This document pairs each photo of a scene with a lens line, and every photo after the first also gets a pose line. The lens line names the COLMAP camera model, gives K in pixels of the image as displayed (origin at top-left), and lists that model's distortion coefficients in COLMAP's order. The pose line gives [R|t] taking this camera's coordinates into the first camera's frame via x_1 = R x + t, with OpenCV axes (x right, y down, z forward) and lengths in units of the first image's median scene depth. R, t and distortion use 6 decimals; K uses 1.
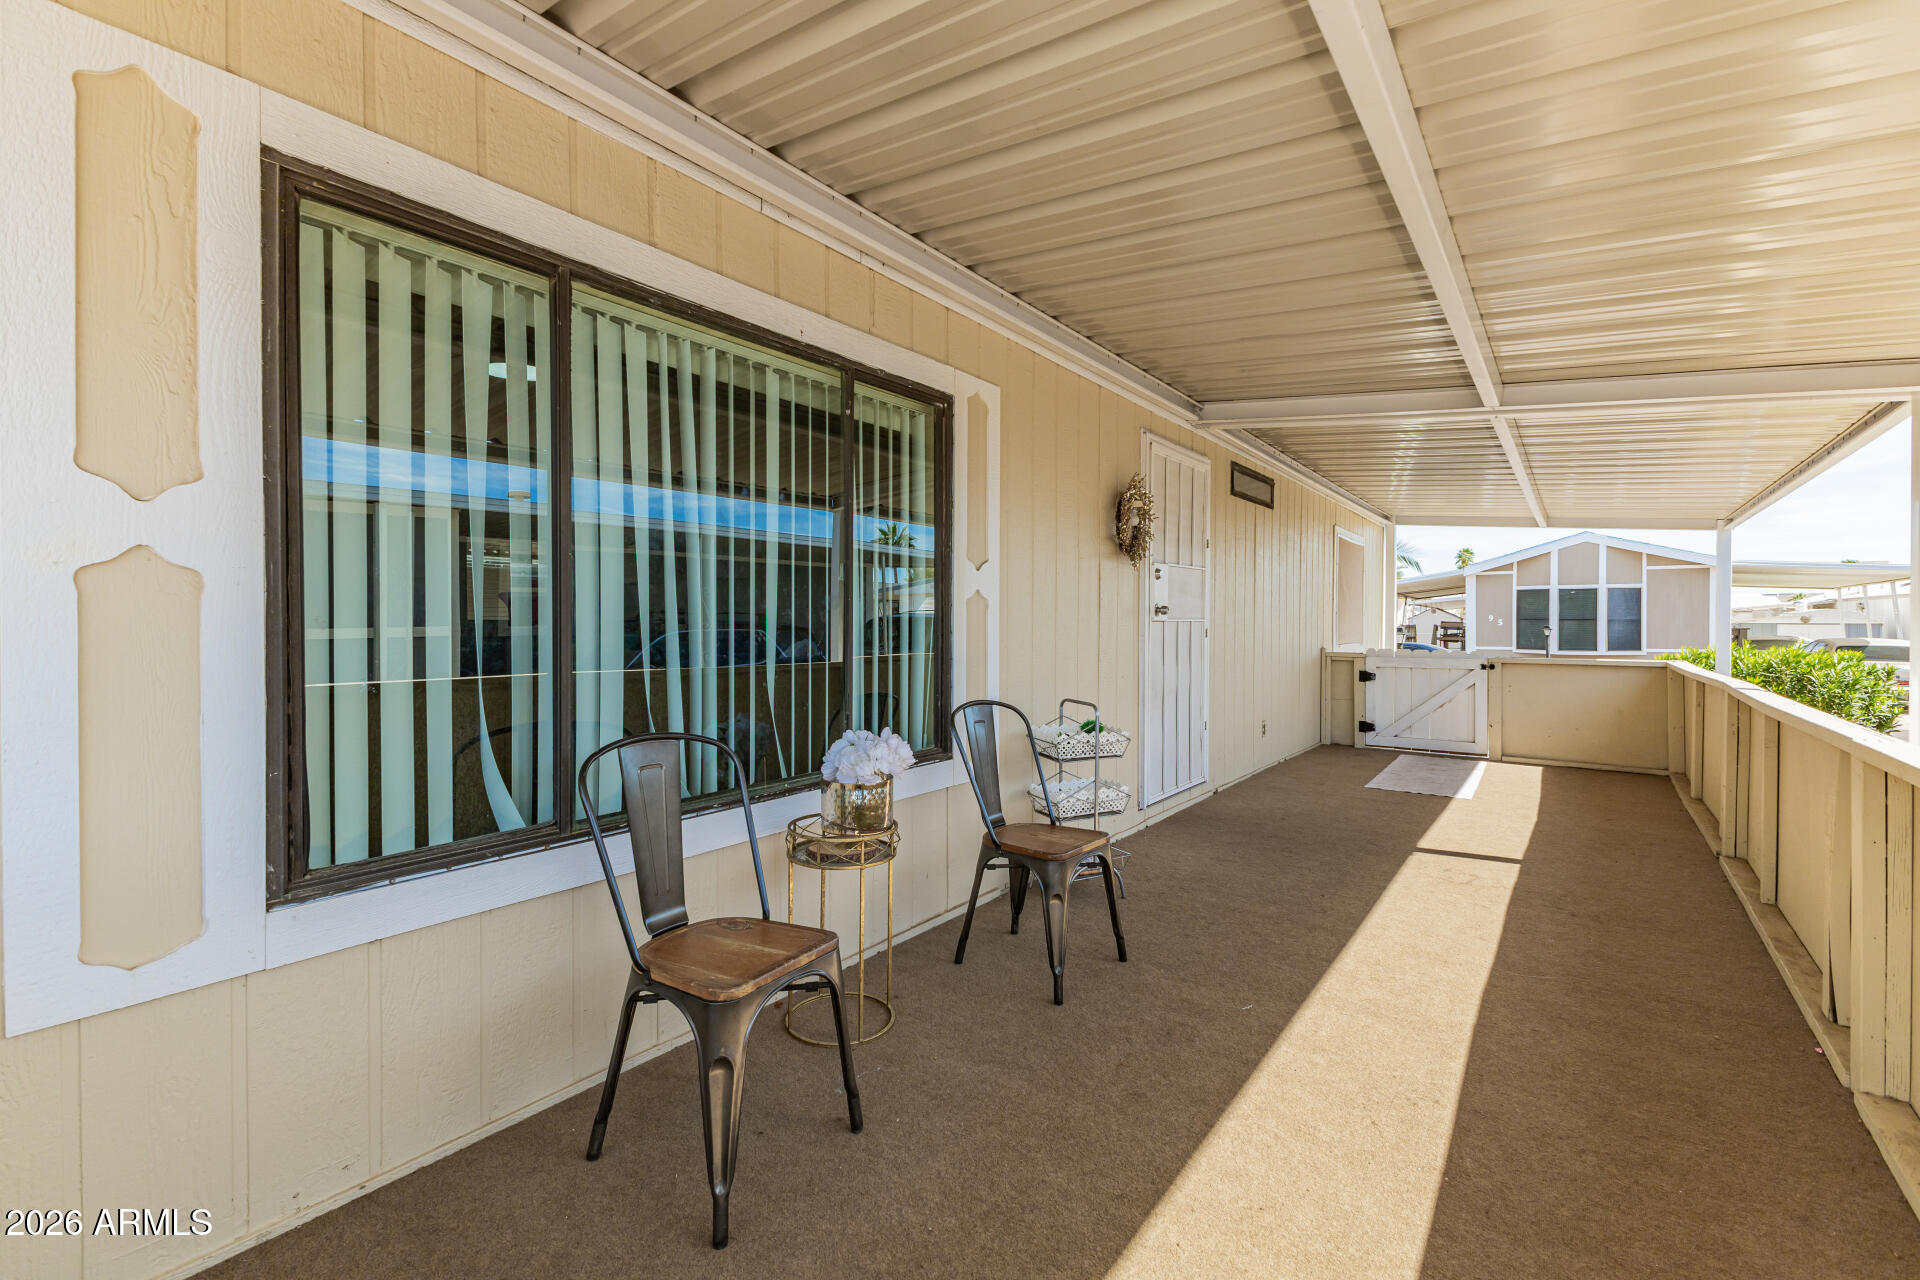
lens RADIAL K [[825.8, 0, 960.0], [0, 825.8, 640.0], [0, 0, 1]] dist [0.007471, -0.000173]
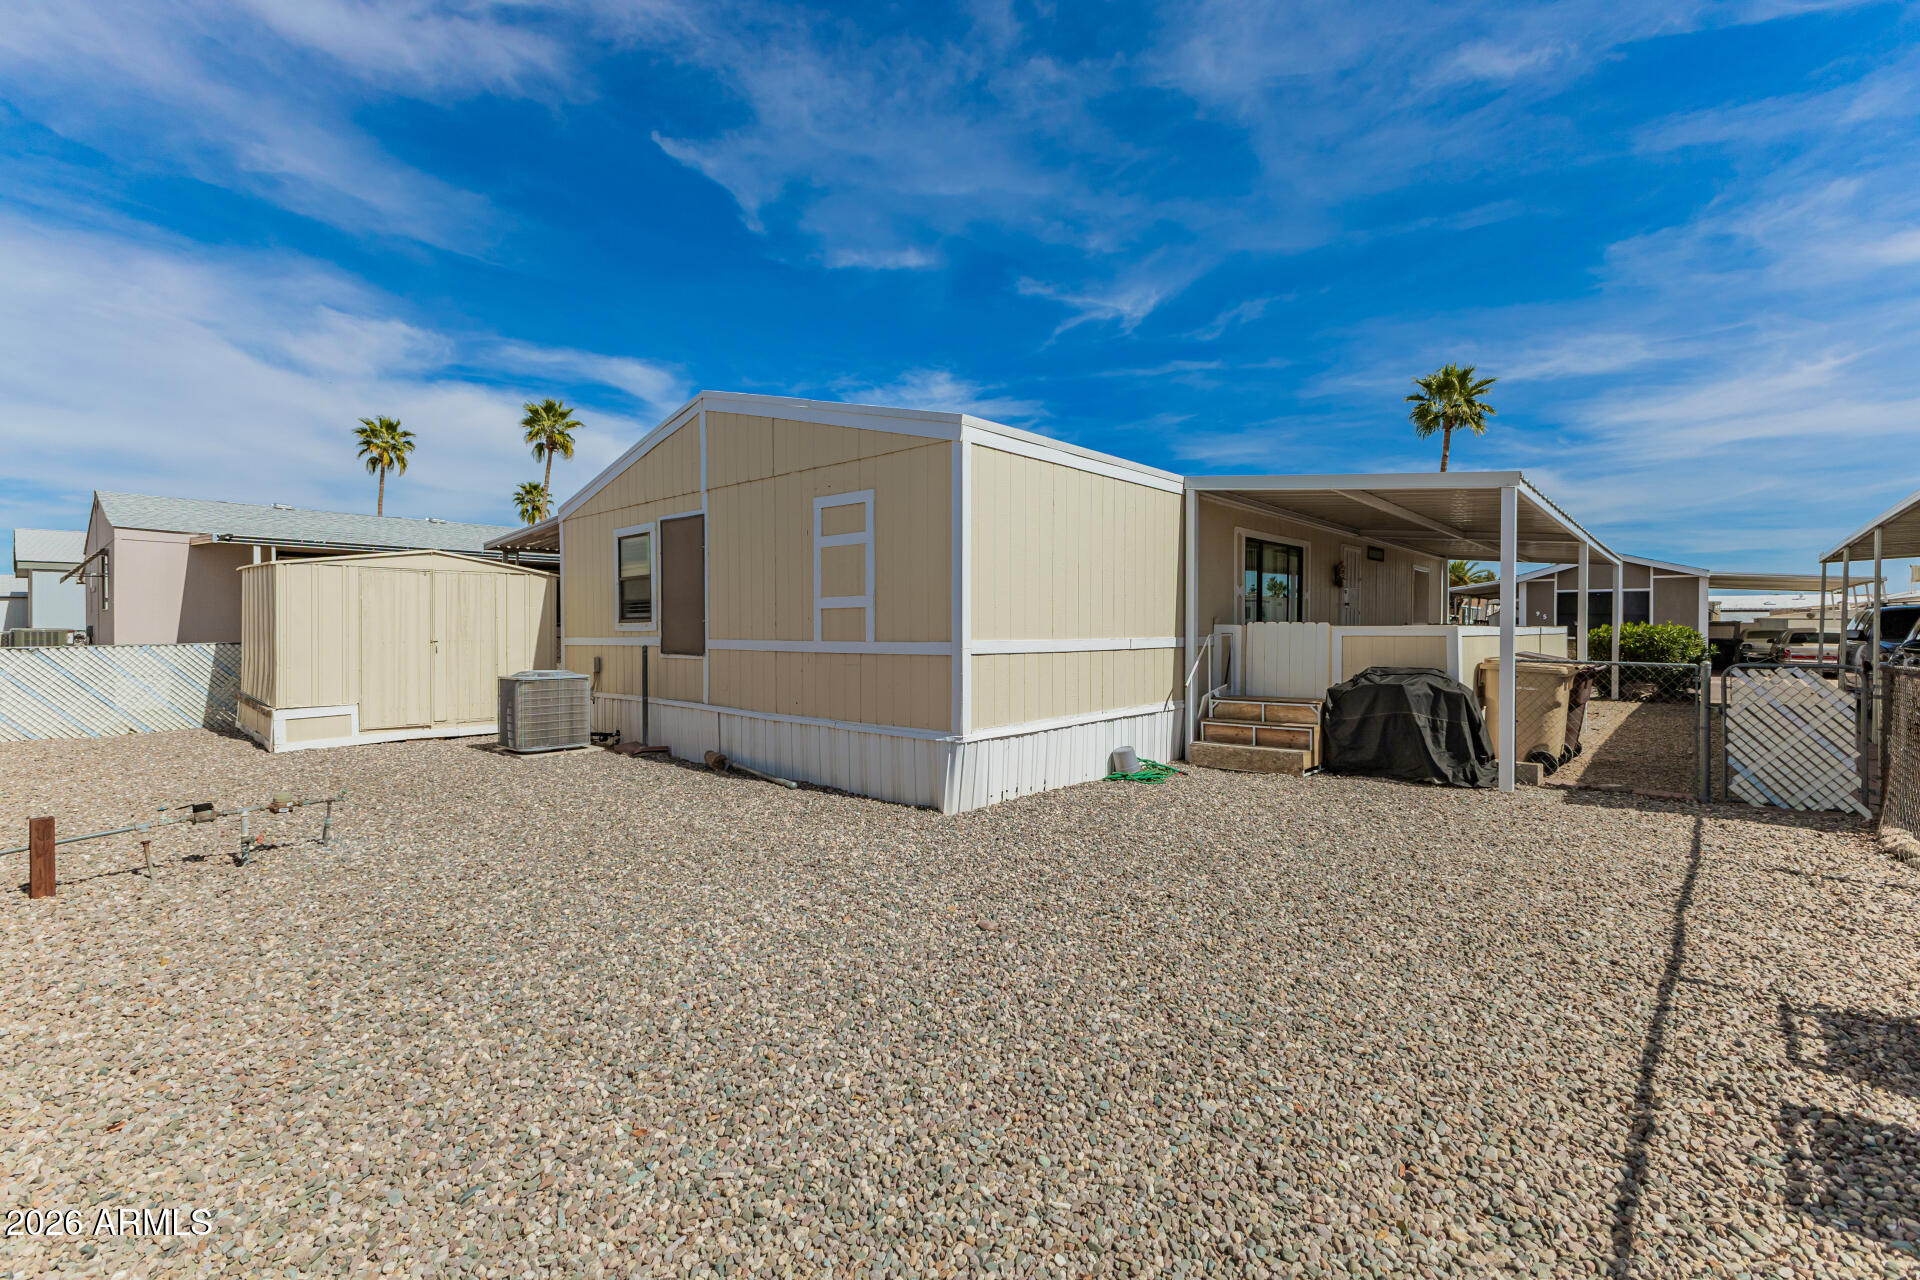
lens RADIAL K [[825.8, 0, 960.0], [0, 825.8, 640.0], [0, 0, 1]] dist [0.007471, -0.000173]
pose [[0.996553, -0.000622, -0.082957, -0.511162], [0.000253, 0.999990, -0.004462, 0.059158], [0.082959, 0.004425, 0.996543, -1.174149]]
